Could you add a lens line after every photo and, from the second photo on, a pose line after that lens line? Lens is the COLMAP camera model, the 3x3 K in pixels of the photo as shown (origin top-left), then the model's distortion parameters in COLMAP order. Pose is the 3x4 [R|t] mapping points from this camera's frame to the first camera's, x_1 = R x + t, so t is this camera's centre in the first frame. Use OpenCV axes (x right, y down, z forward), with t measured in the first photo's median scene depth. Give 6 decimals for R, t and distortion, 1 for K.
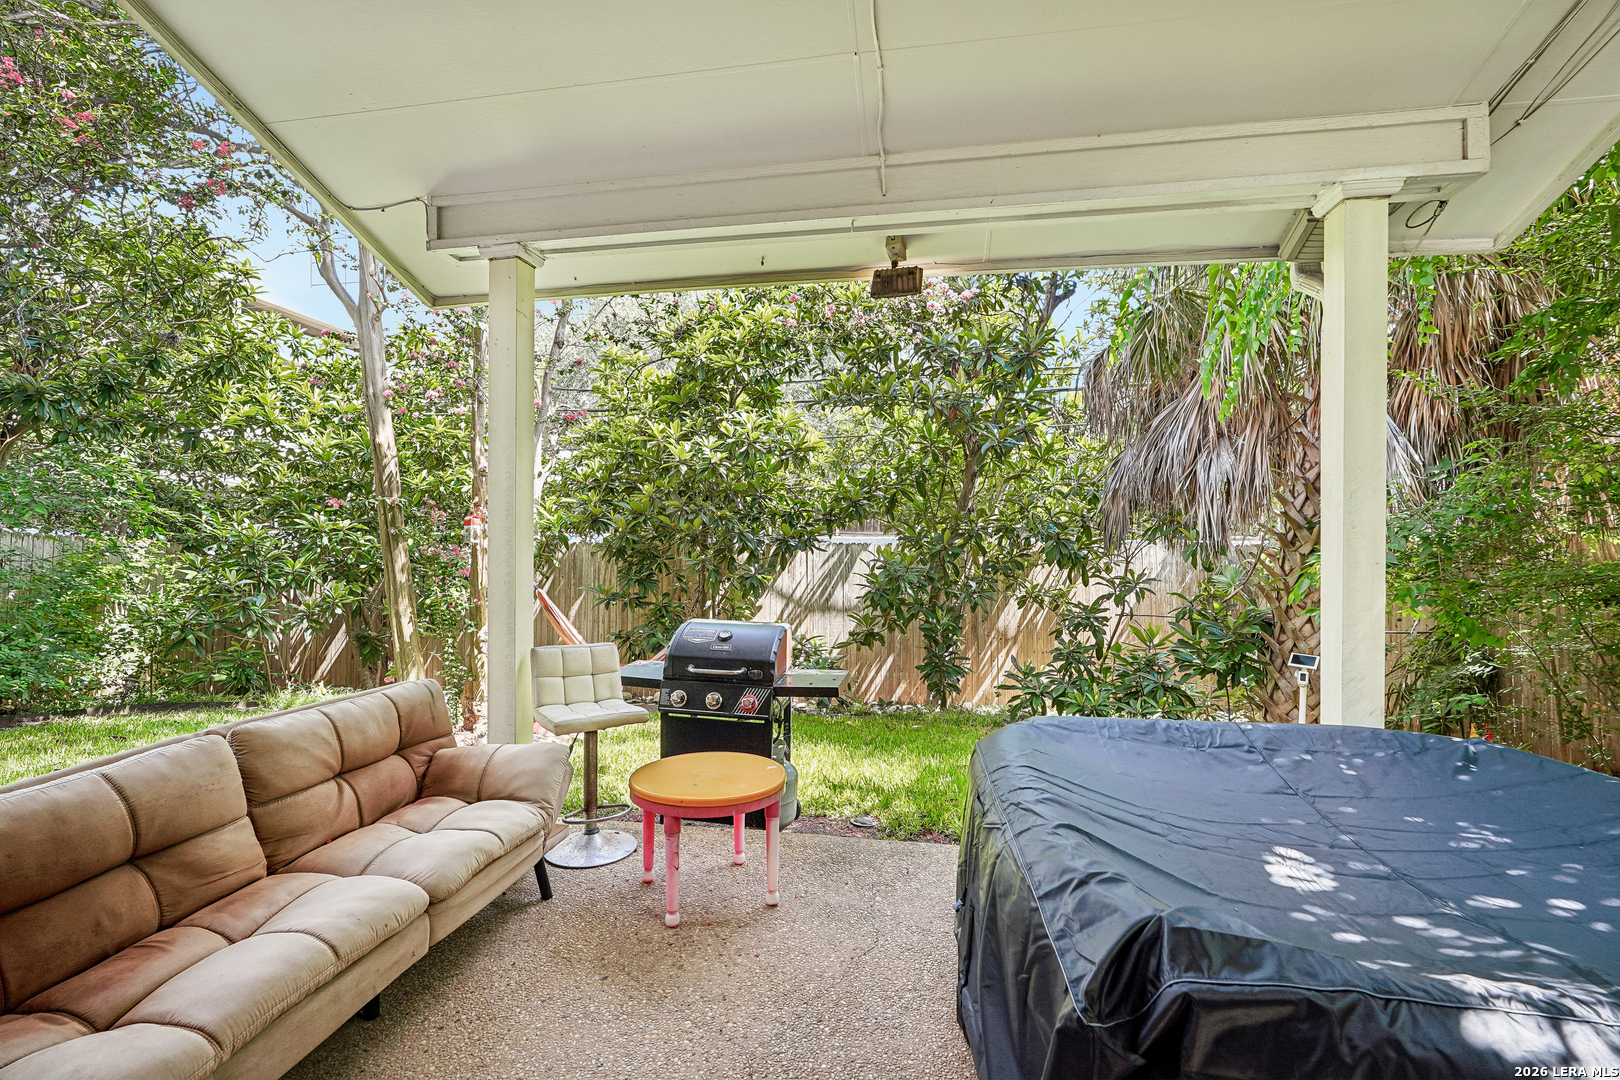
lens RADIAL K [[727.0, 0, 800.5], [0, 727.0, 533.8], [0, 0, 1]] dist [-0.009864, 0.005660]
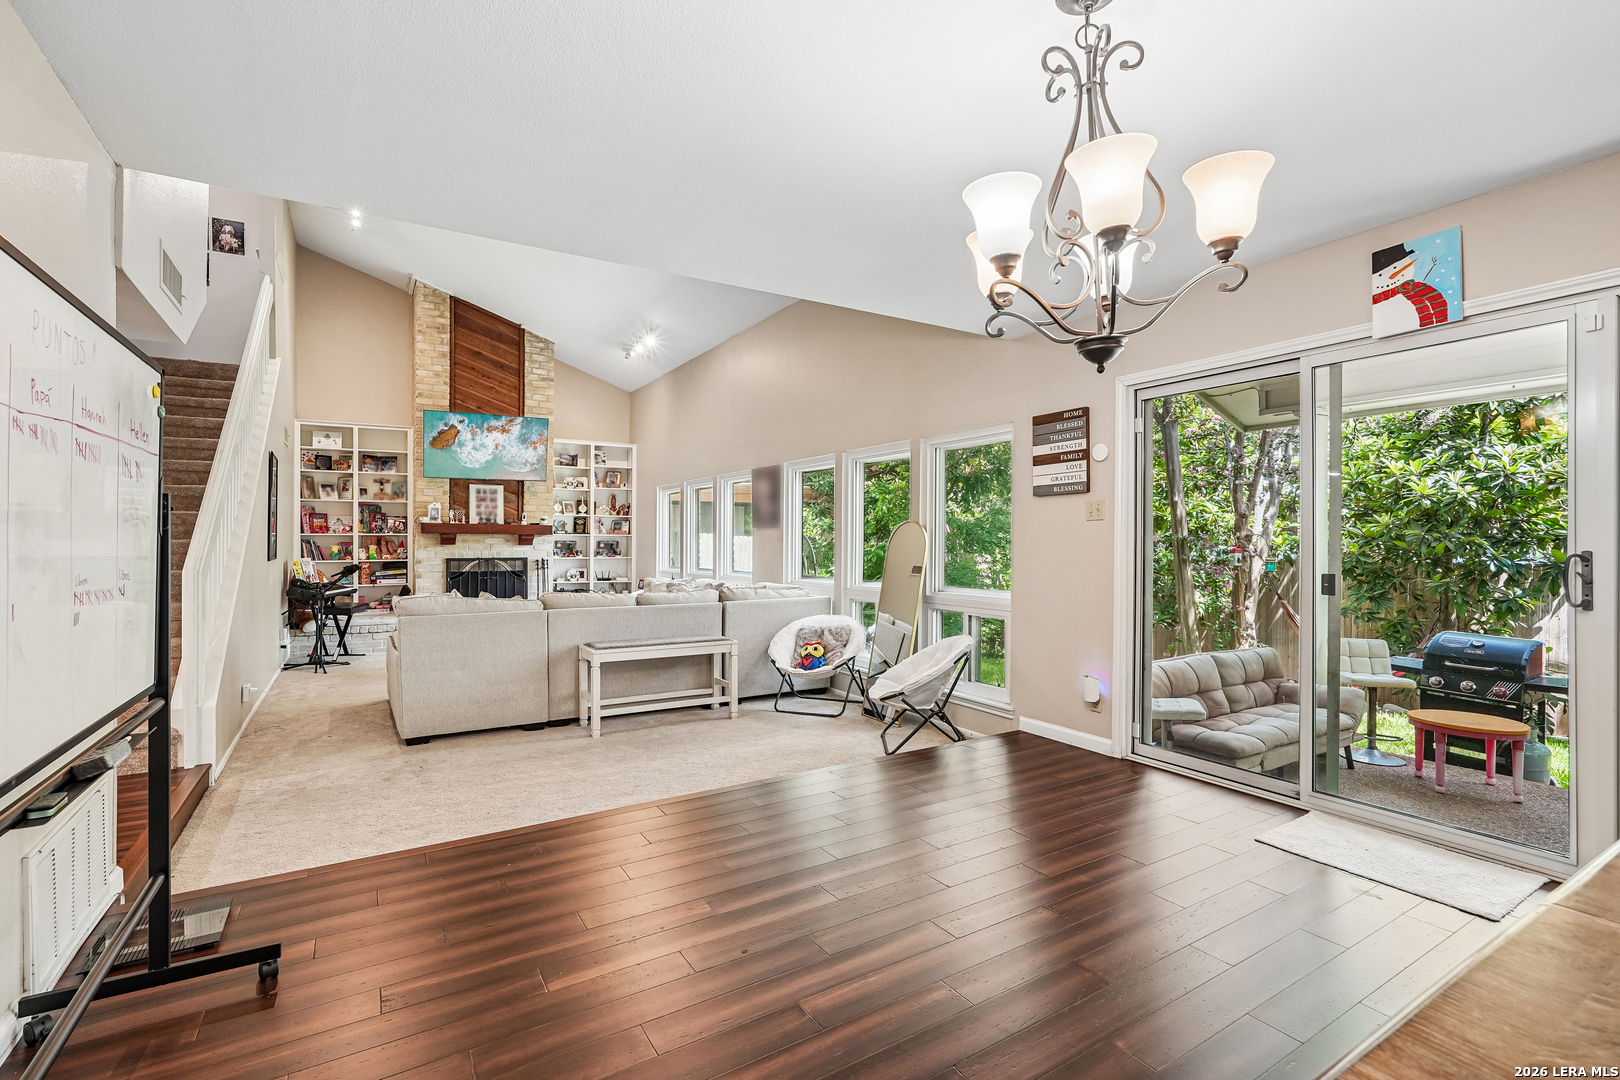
lens RADIAL K [[737.1, 0, 802.0], [0, 737.1, 534.2], [0, 0, 1]] dist [-0.018376, 0.011532]
pose [[0.664481, -0.002365, -0.747301, 0.045432], [0.001413, 0.999997, -0.001908, -0.038528], [0.747303, 0.000212, 0.664483, -0.485058]]
